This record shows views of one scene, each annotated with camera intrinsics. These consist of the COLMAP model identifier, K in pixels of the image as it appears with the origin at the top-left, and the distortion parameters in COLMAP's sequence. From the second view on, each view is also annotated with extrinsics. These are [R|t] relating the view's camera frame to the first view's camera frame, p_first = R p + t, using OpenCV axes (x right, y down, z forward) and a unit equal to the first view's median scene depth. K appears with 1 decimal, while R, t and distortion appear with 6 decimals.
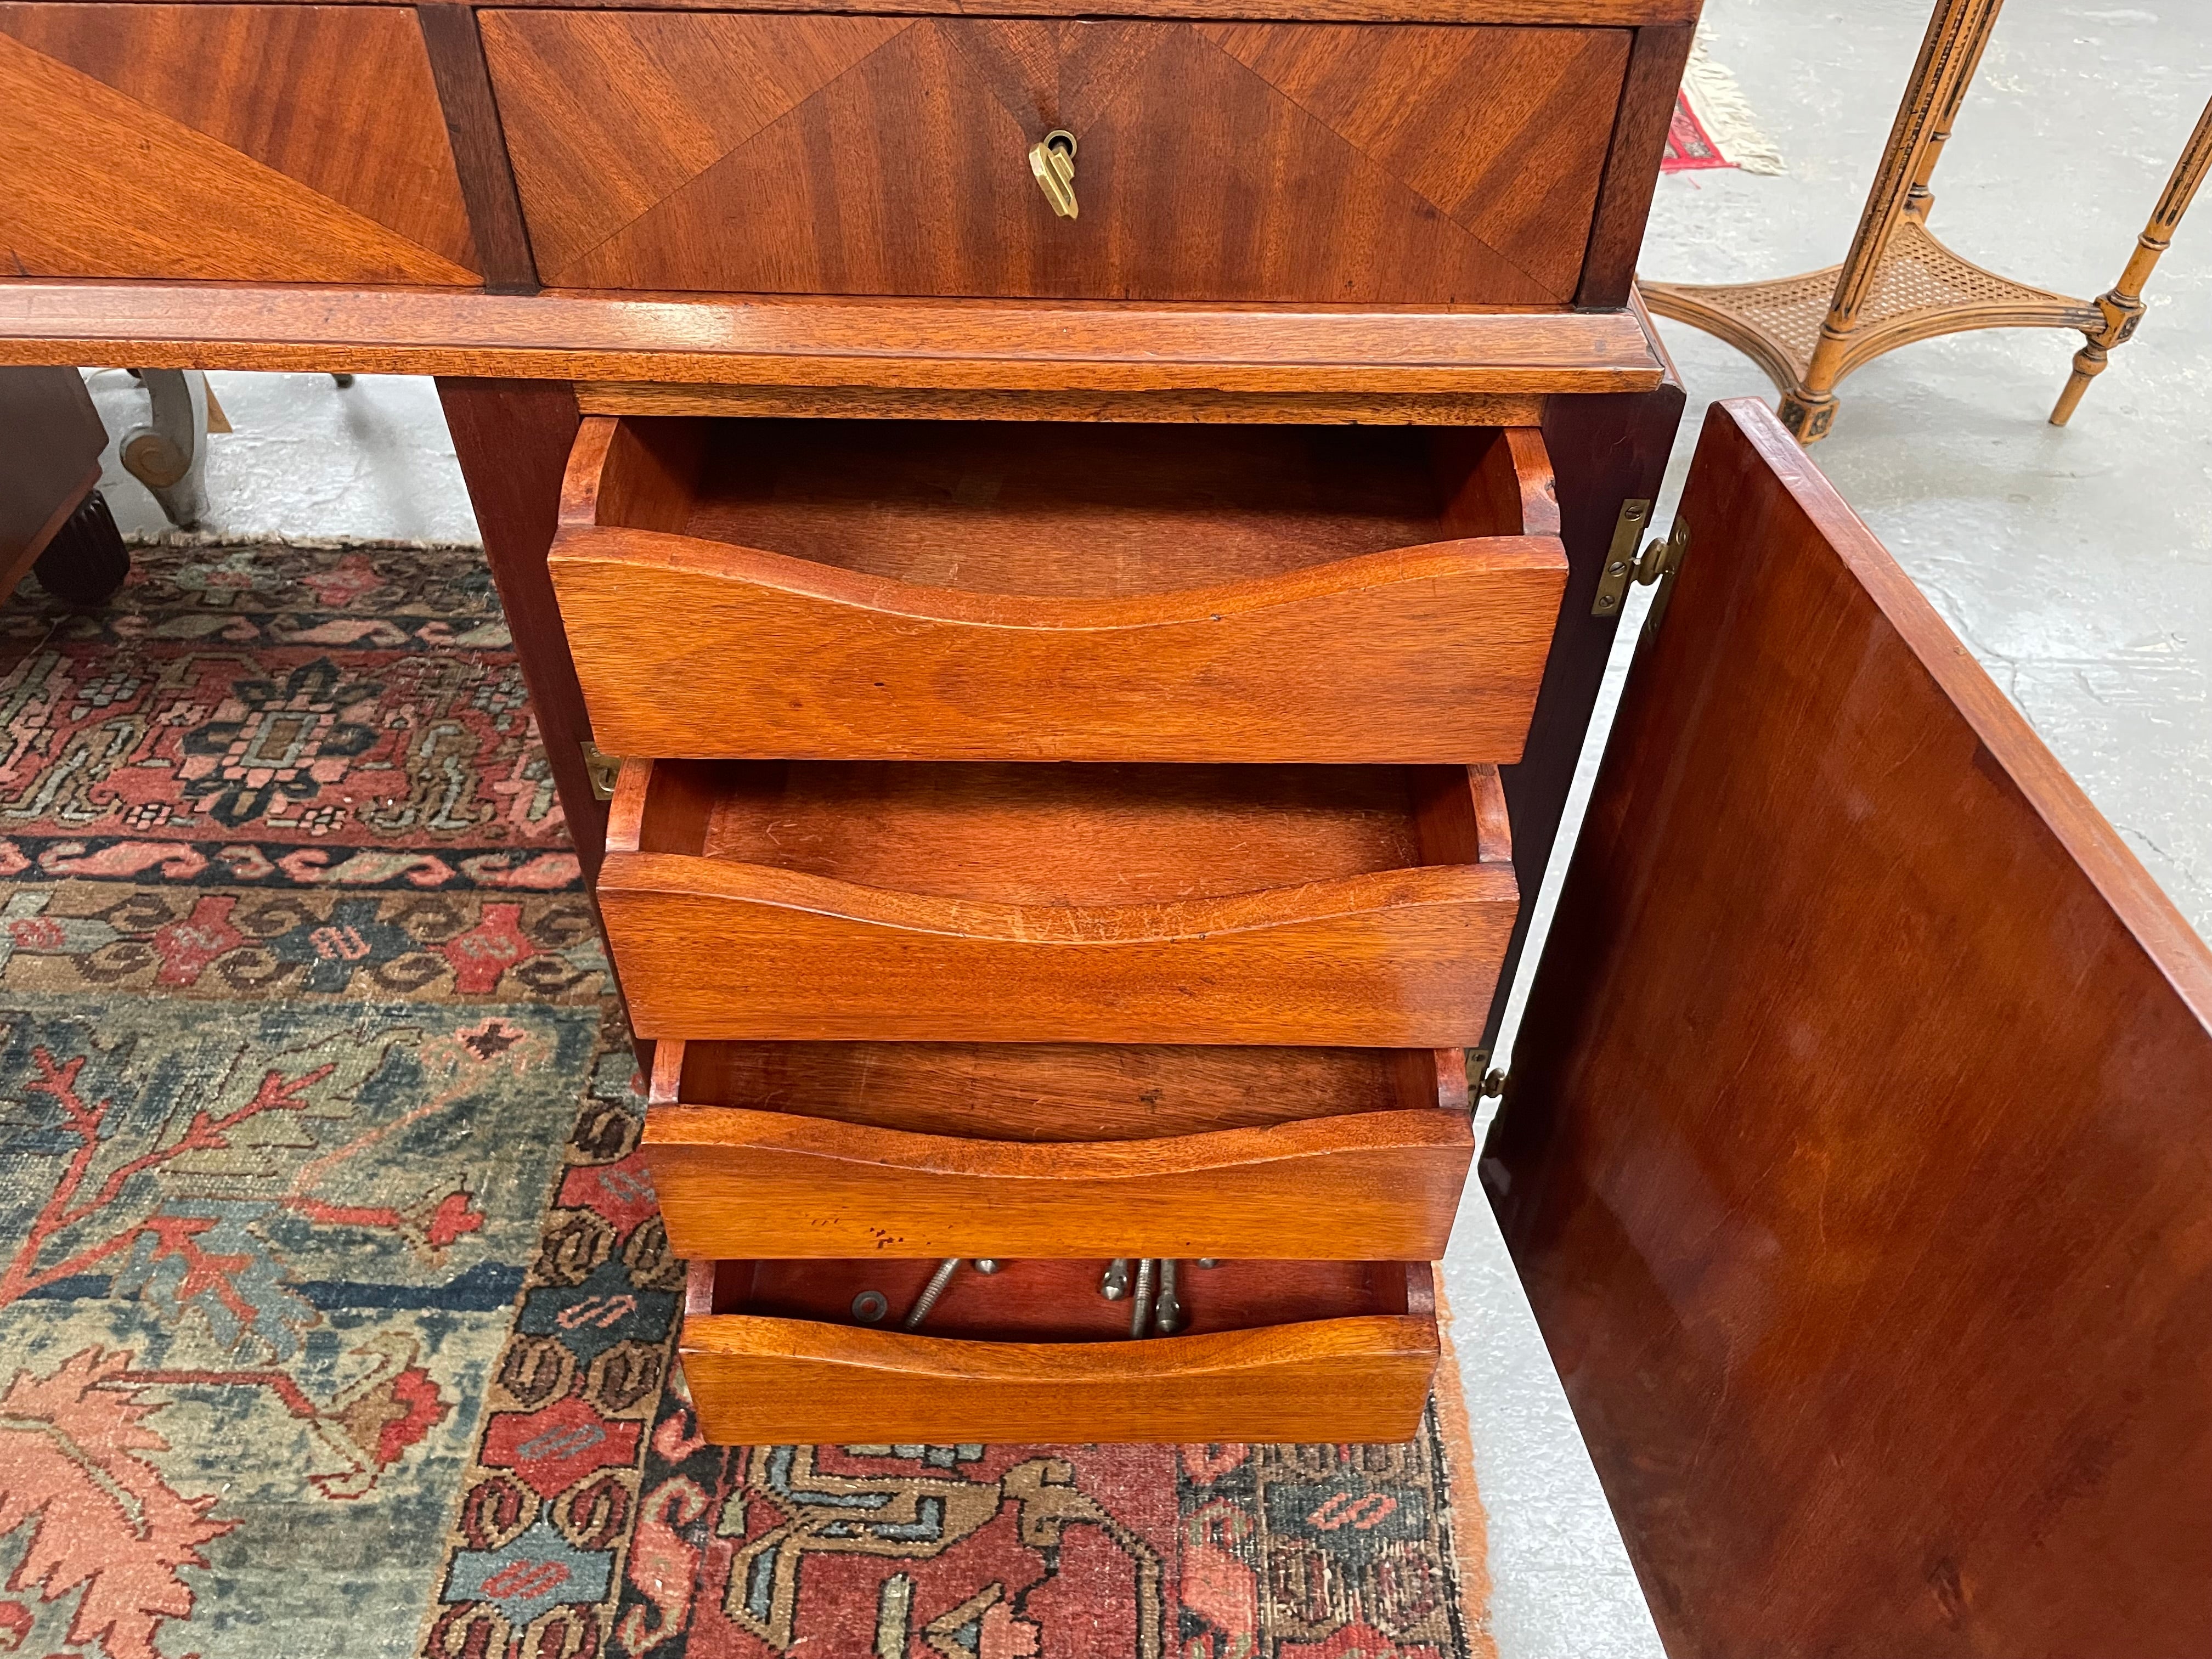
lens RADIAL K [[1676.1, 0, 1117.0], [0, 1676.1, 831.3], [0, 0, 1]] dist [0.069891, -0.094437]
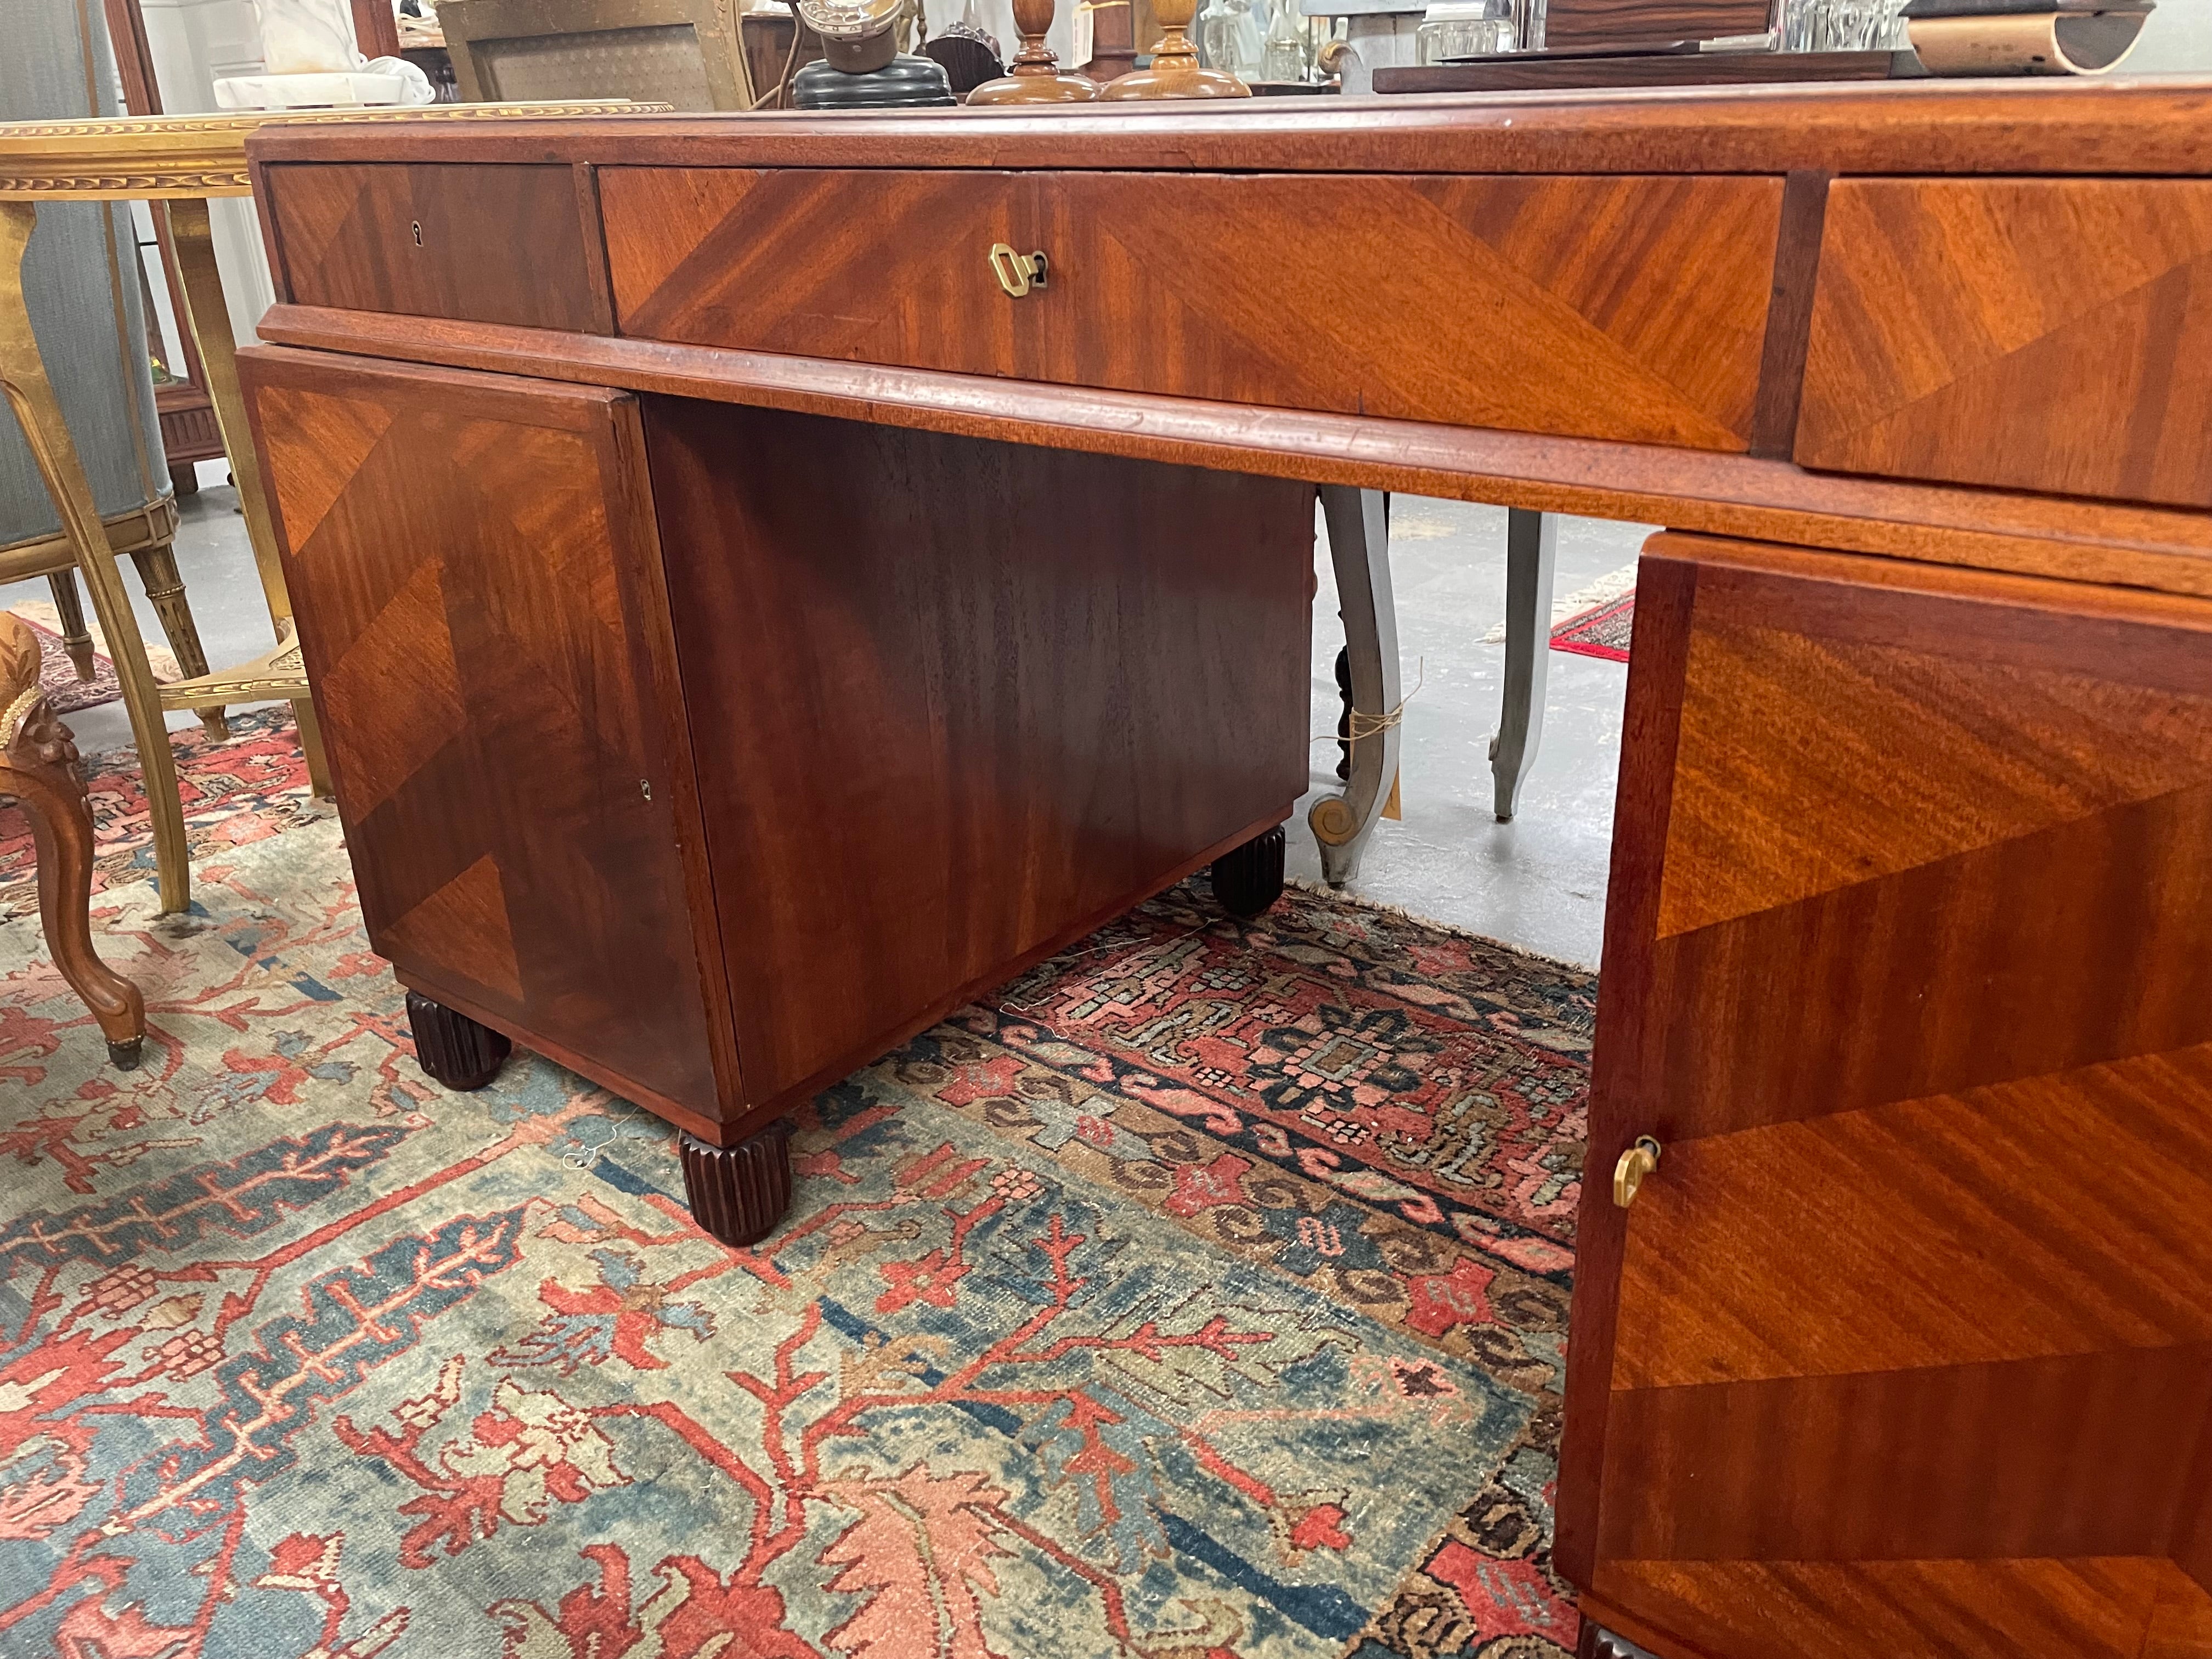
lens RADIAL K [[1676.1, 0, 1108.2], [0, 1676.1, 817.8], [0, 0, 1]] dist [0.069891, -0.094437]
pose [[0.777235, 0.209854, -0.593184, -0.015922], [-0.412539, 0.881795, -0.228582, 0.149059], [0.475098, 0.422373, 0.771934, 0.069049]]
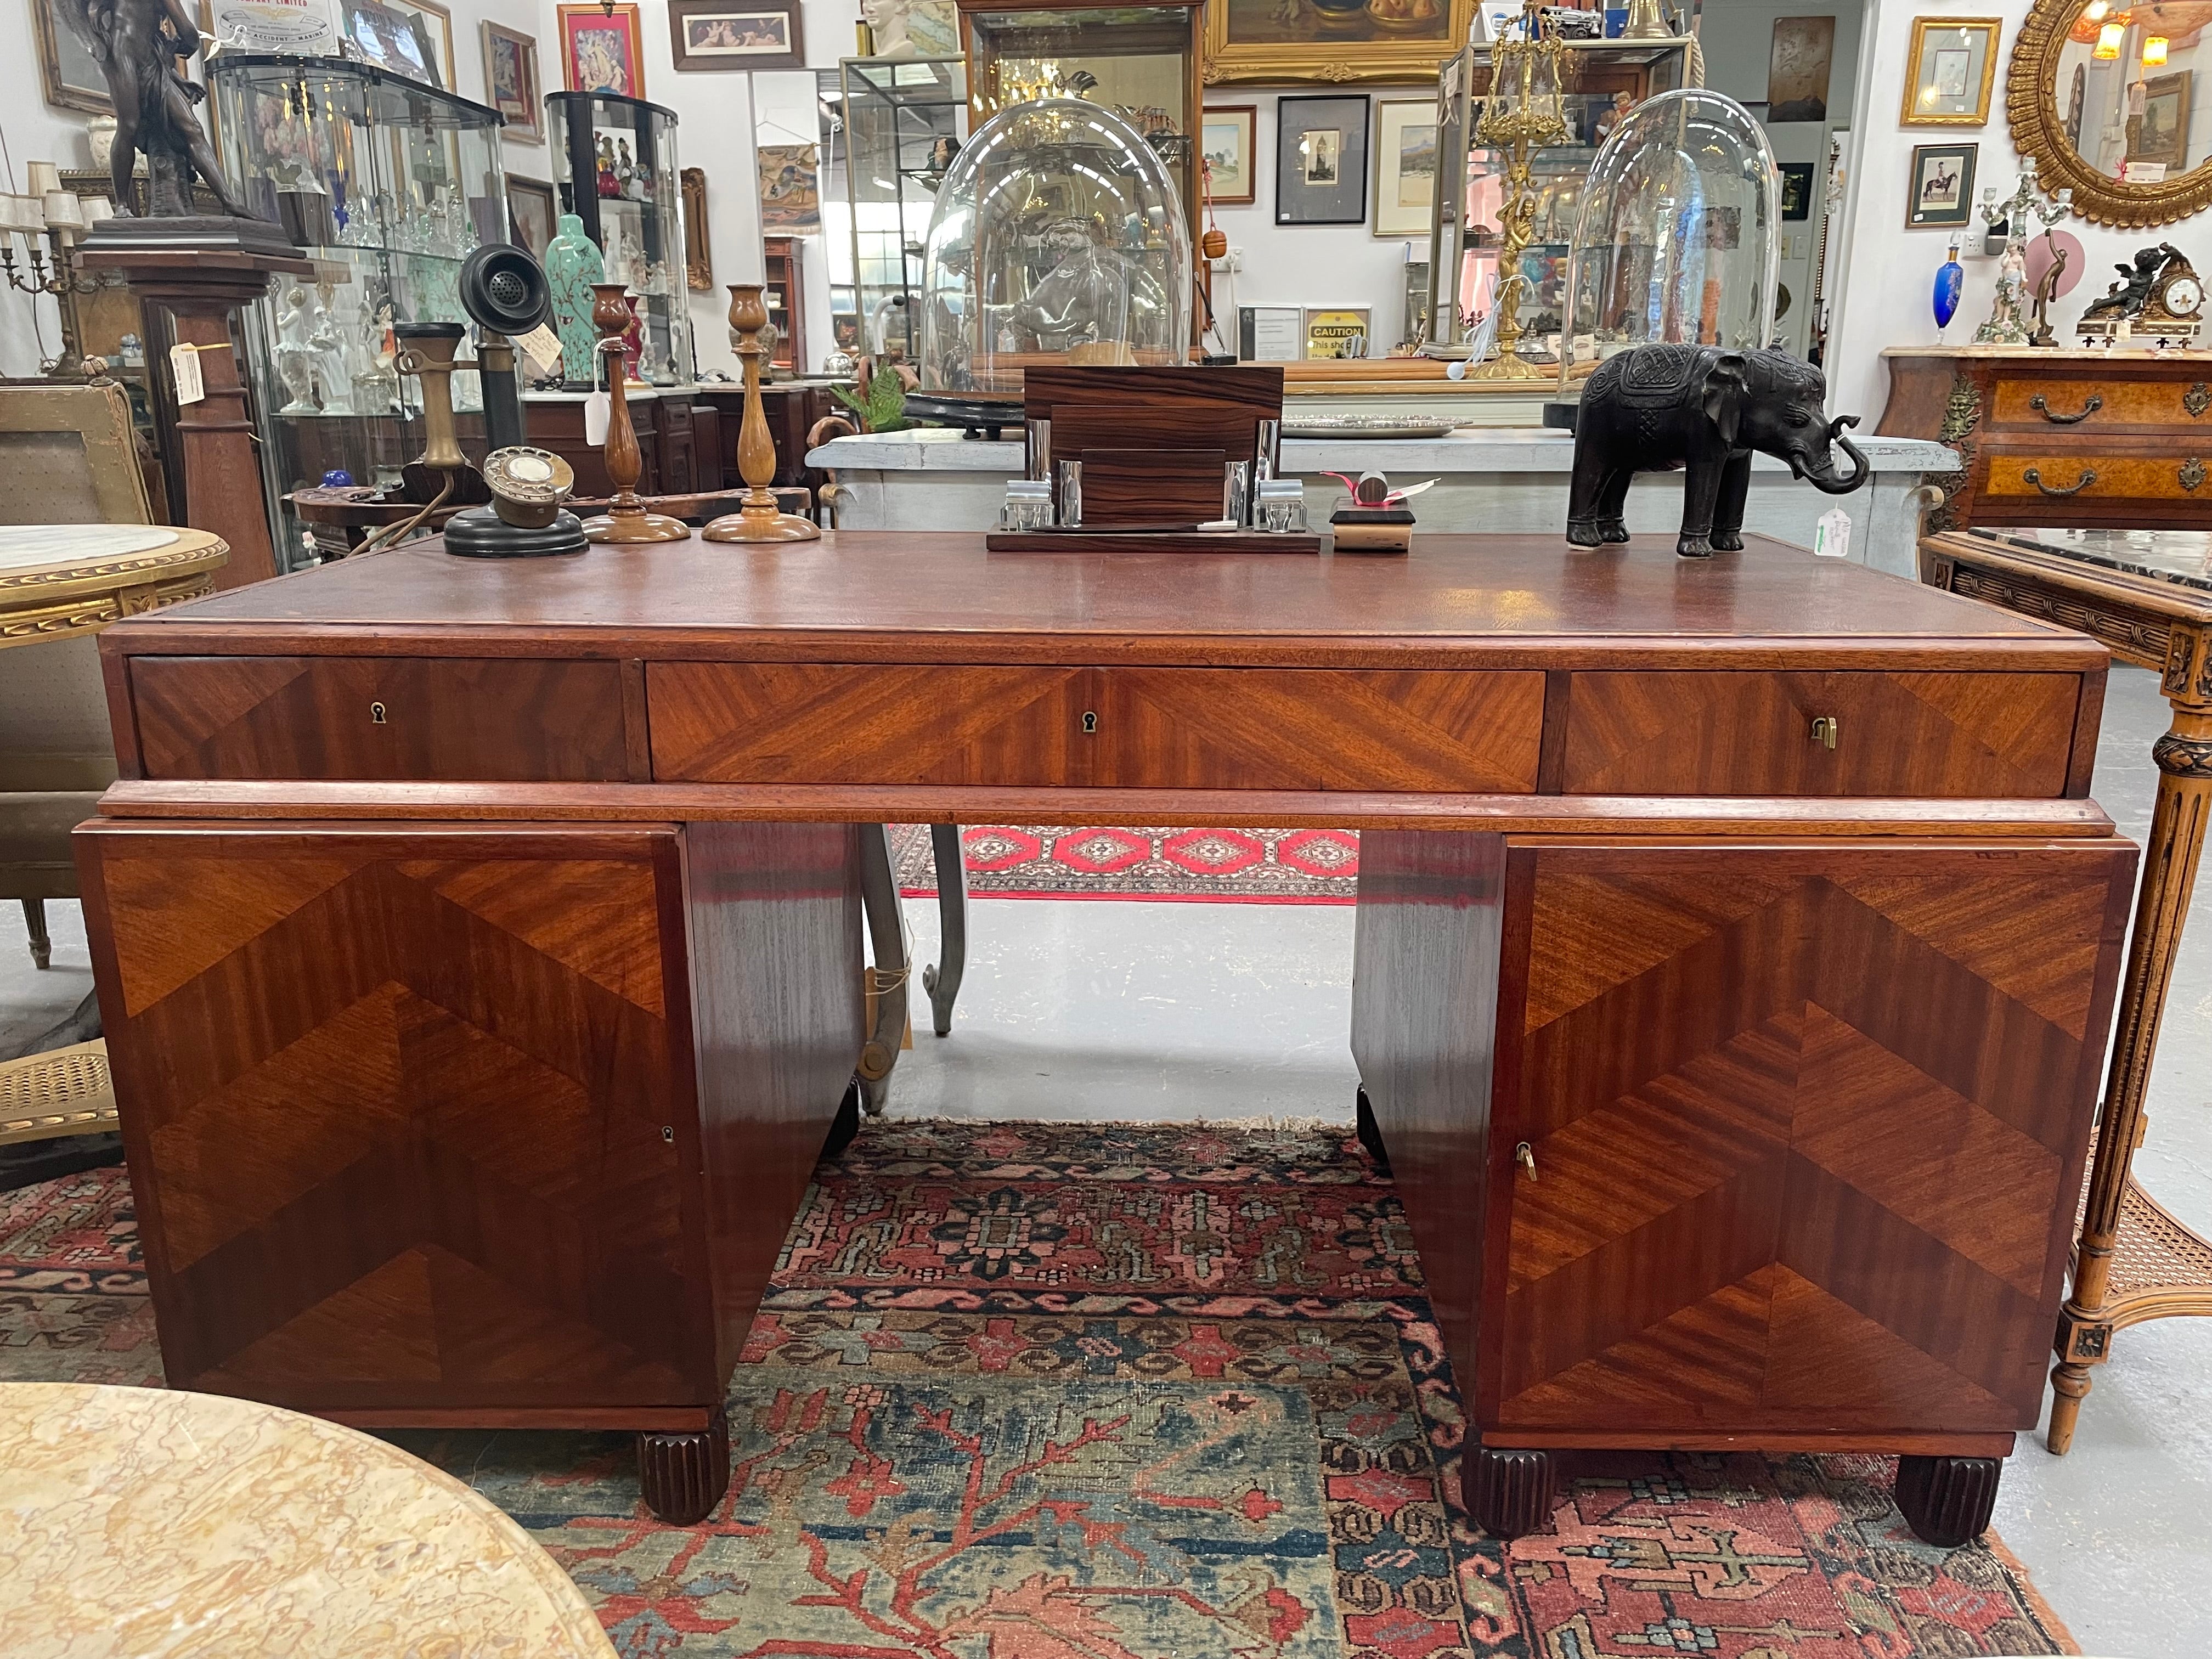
lens RADIAL K [[1676.1, 0, 1097.7], [0, 1676.1, 819.1], [0, 0, 1]] dist [0.069891, -0.094437]
pose [[0.999618, -0.008631, -0.026265, -0.490809], [-0.005133, 0.875552, -0.483097, 0.412850], [0.027166, 0.483047, 0.875173, -0.479497]]
